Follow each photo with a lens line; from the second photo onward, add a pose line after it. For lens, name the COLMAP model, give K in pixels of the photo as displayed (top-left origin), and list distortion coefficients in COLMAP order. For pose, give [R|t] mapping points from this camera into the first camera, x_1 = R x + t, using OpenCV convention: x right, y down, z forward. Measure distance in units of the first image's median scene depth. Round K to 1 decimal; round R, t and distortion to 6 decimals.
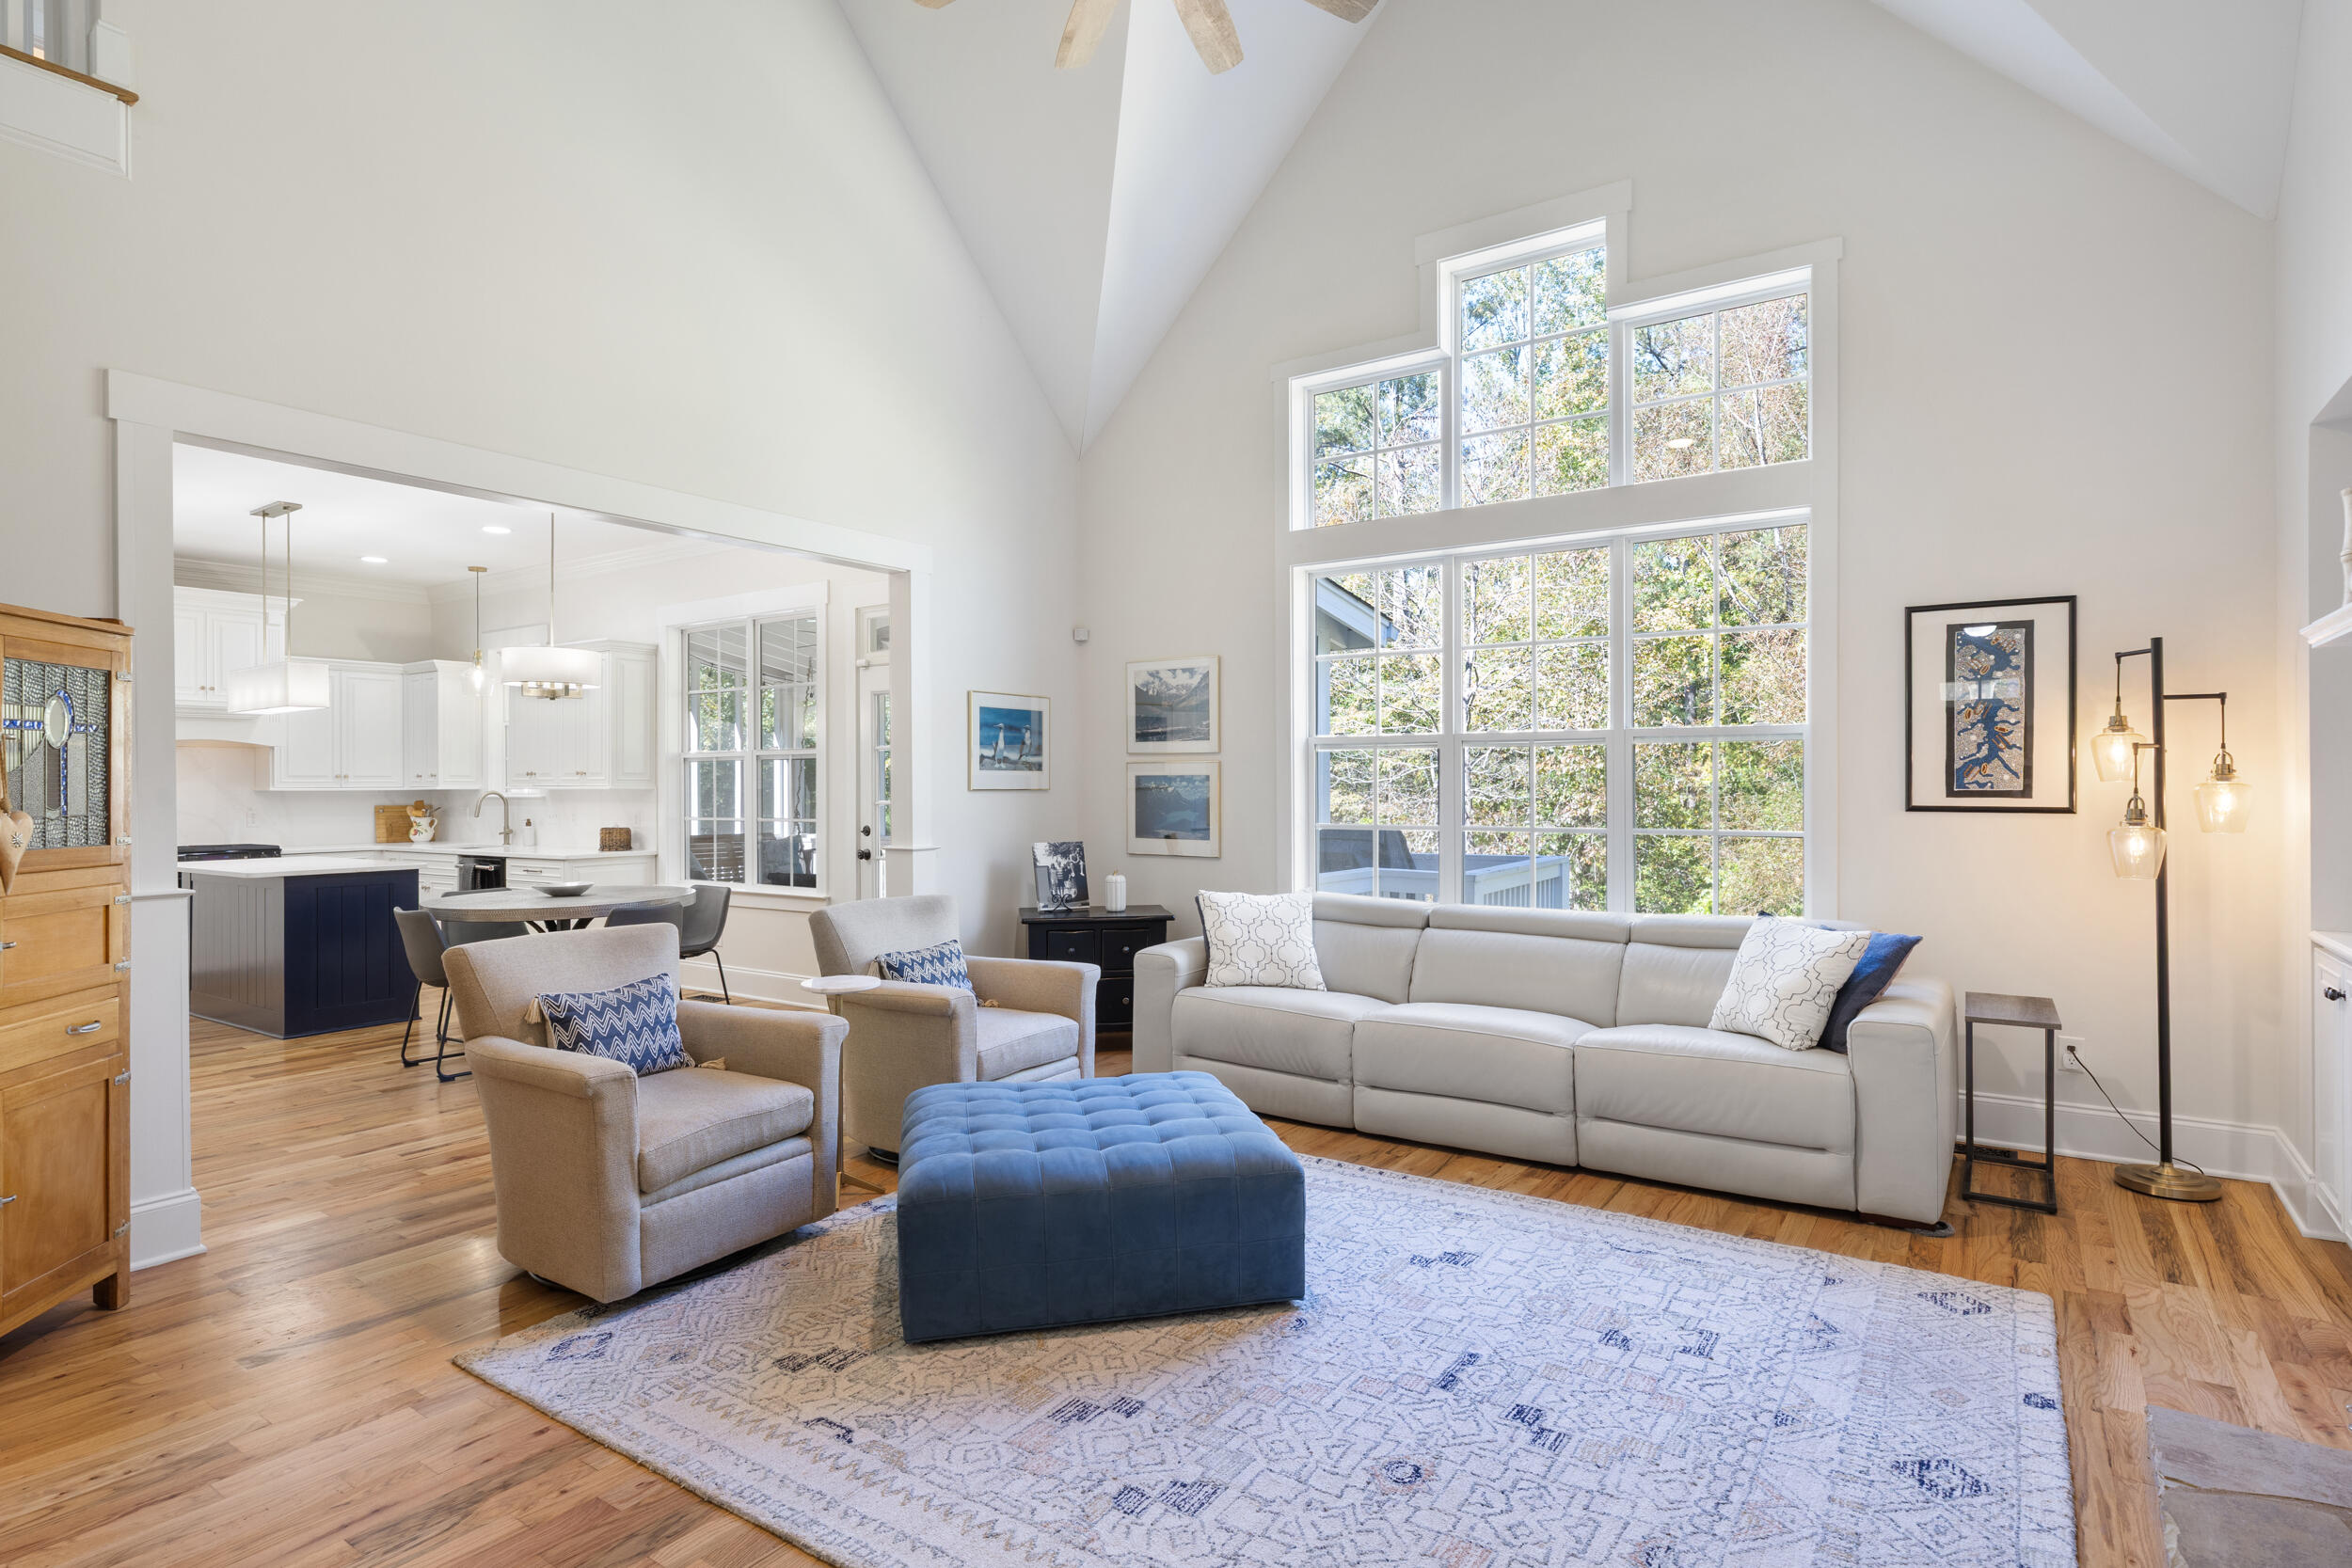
lens RADIAL K [[1216.5, 0, 1181.1], [0, 1216.5, 779.7], [0, 0, 1]] dist [0.001250, 0.000376]
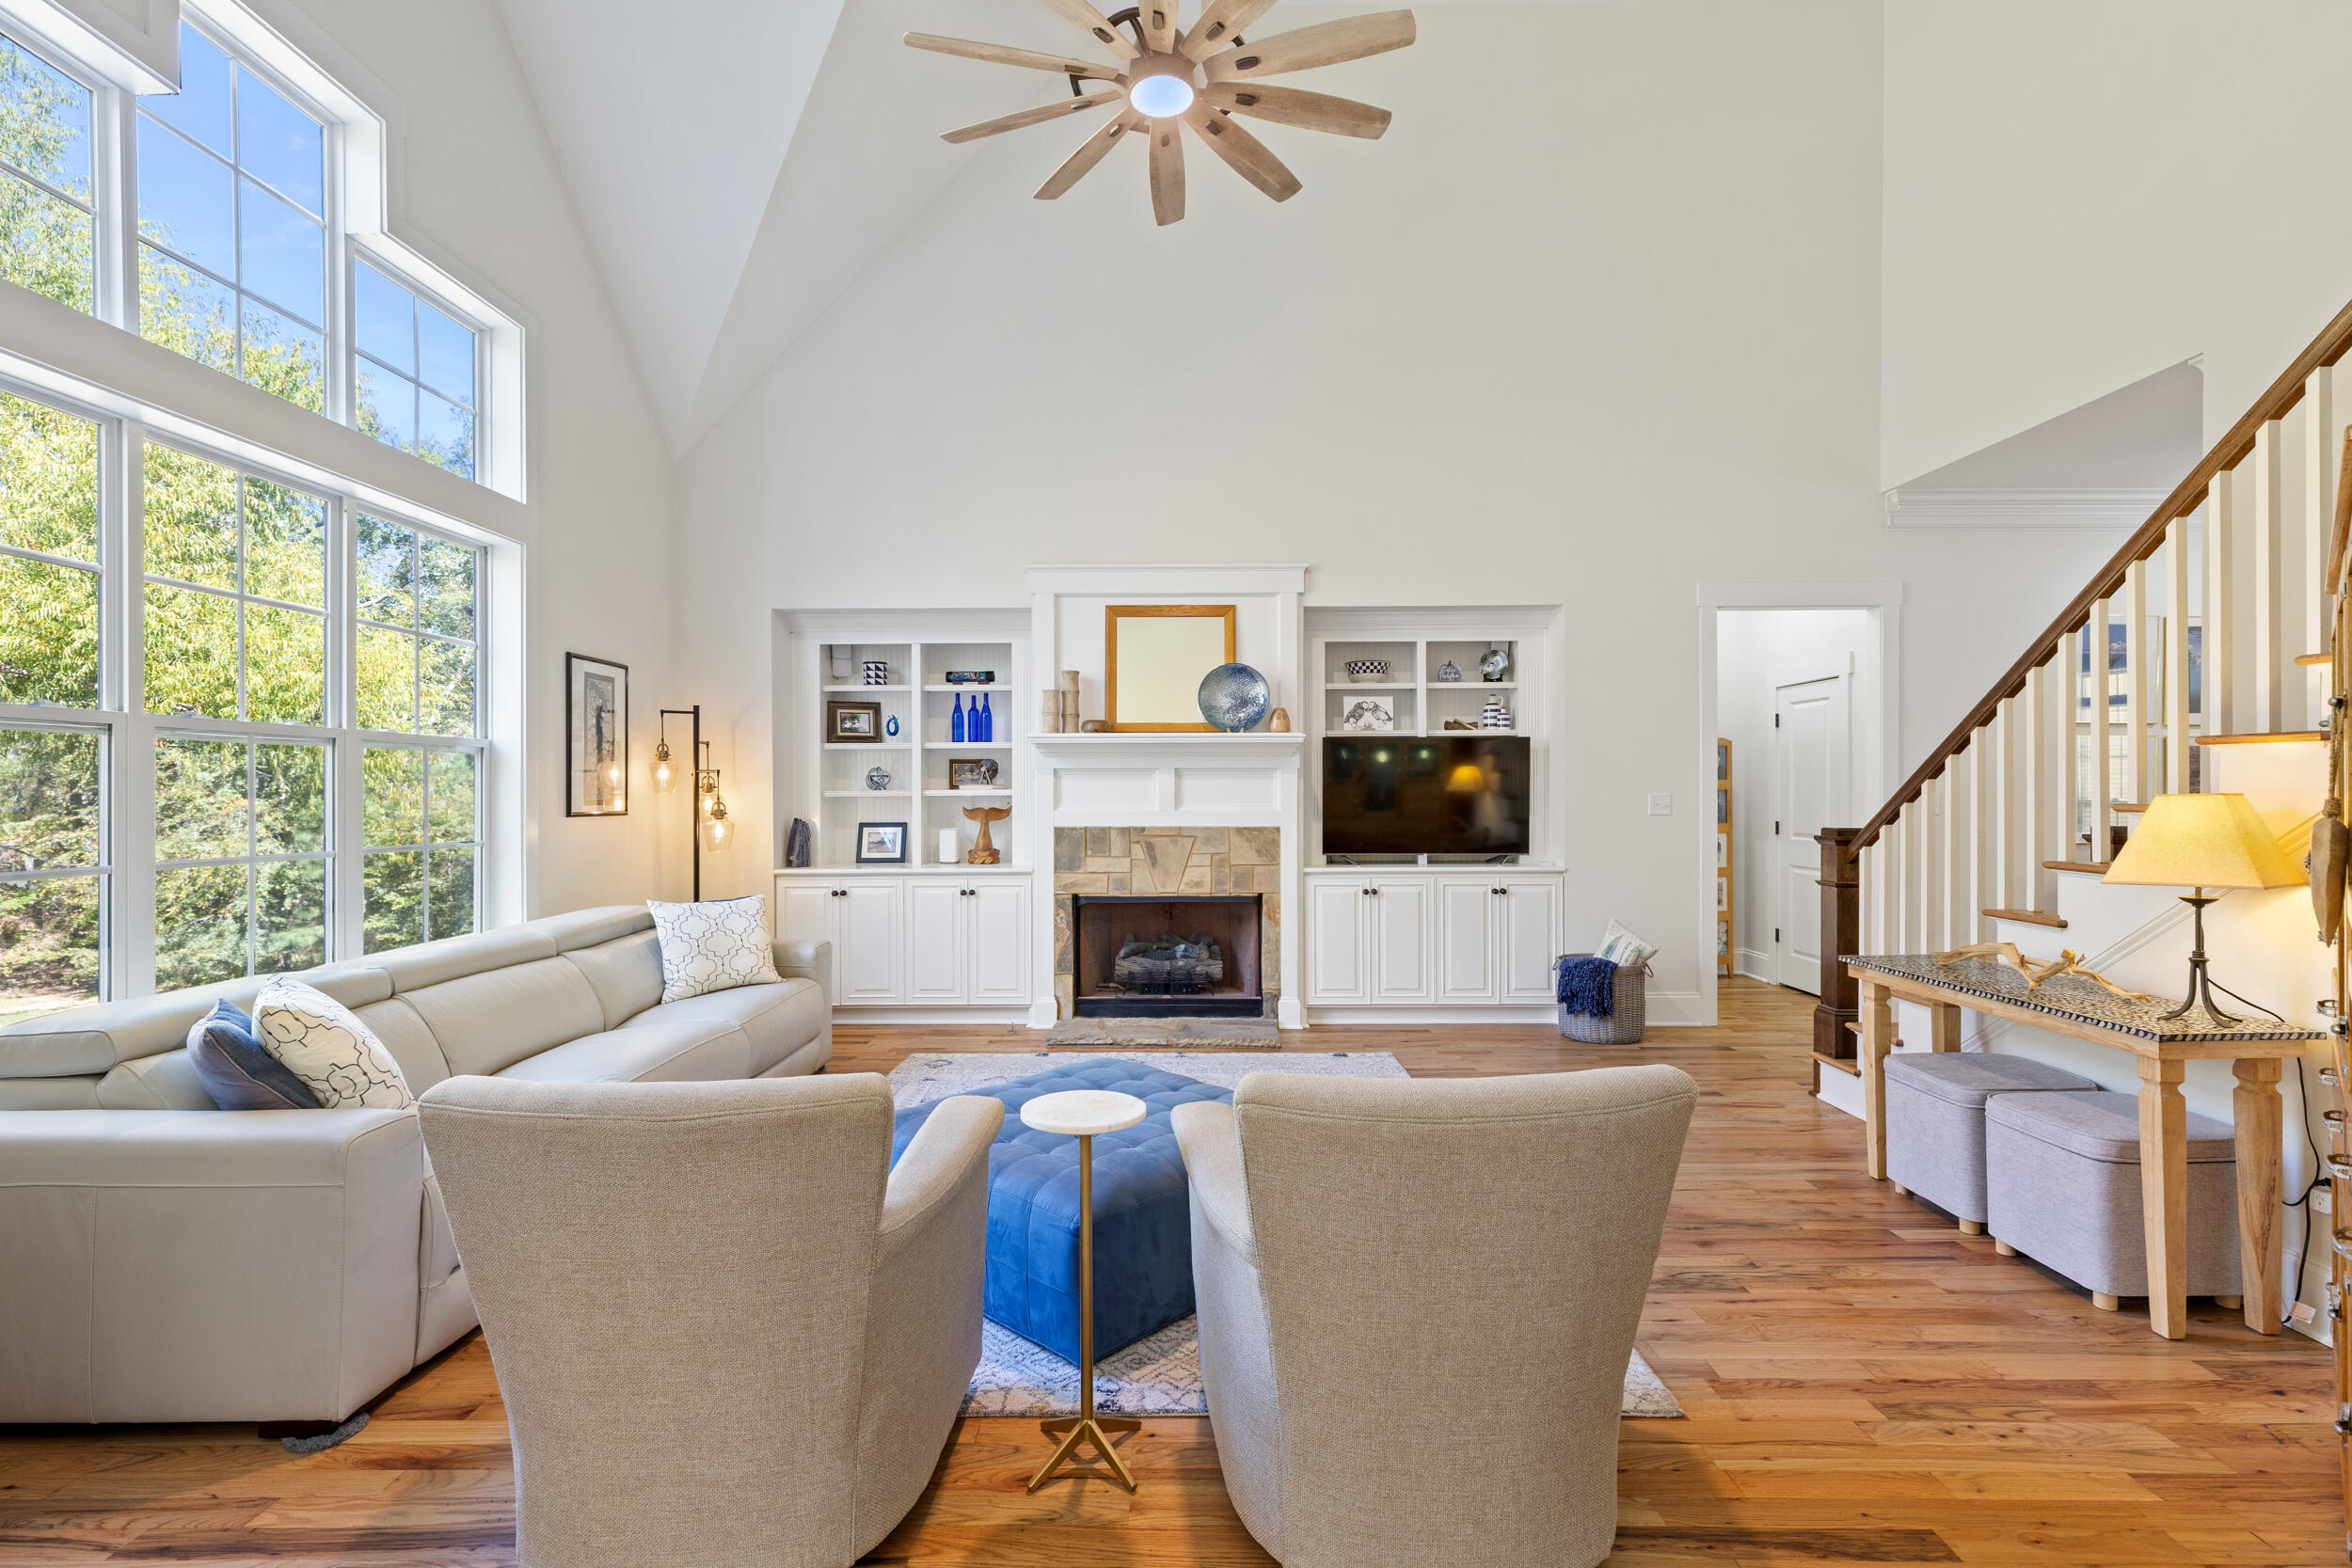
lens RADIAL K [[1063.9, 0, 1174.0], [0, 1063.9, 783.7], [0, 0, 1]] dist [0.017428, -0.001138]
pose [[-0.568927, 0.001451, 0.822387, -0.739145], [0.001166, 0.999999, -0.000958, -0.007359], [-0.822387, 0.000414, -0.568928, 1.261121]]
